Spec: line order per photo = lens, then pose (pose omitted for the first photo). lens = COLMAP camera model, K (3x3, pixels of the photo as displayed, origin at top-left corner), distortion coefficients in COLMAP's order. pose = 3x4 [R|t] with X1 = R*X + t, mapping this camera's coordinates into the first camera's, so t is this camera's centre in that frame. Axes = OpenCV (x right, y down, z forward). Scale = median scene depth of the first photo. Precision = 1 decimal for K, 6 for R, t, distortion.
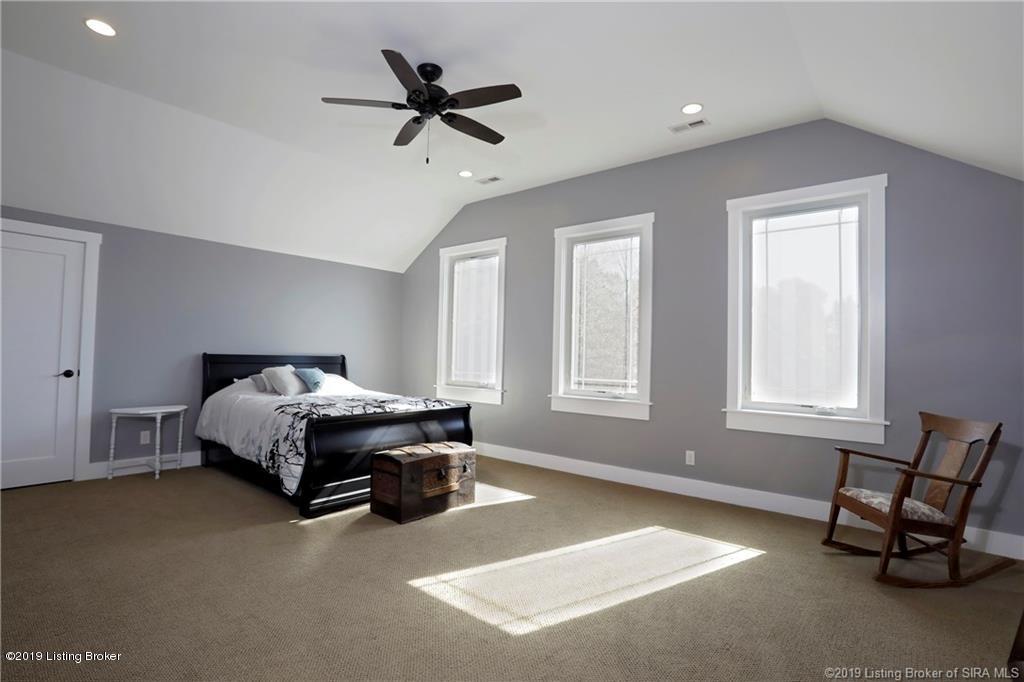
lens RADIAL K [[508.0, 0, 512.0], [0, 508.0, 341.0], [0, 0, 1]] dist [-0.027526, 0.000164]
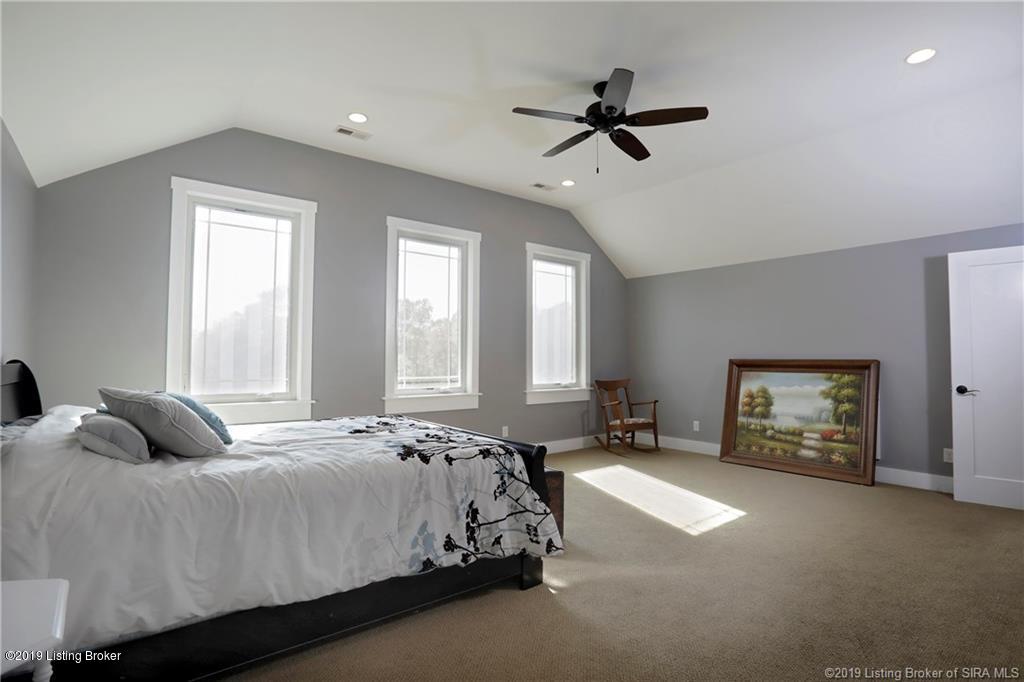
lens RADIAL K [[493.7, 0, 512.0], [0, 493.7, 341.0], [0, 0, 1]] dist [-0.107685, 0.044408]
pose [[0.188004, 0.010253, 0.982115, -0.770366], [-0.032040, 0.999477, -0.004301, 0.001478], [-0.981645, -0.030658, 0.188235, 0.639836]]
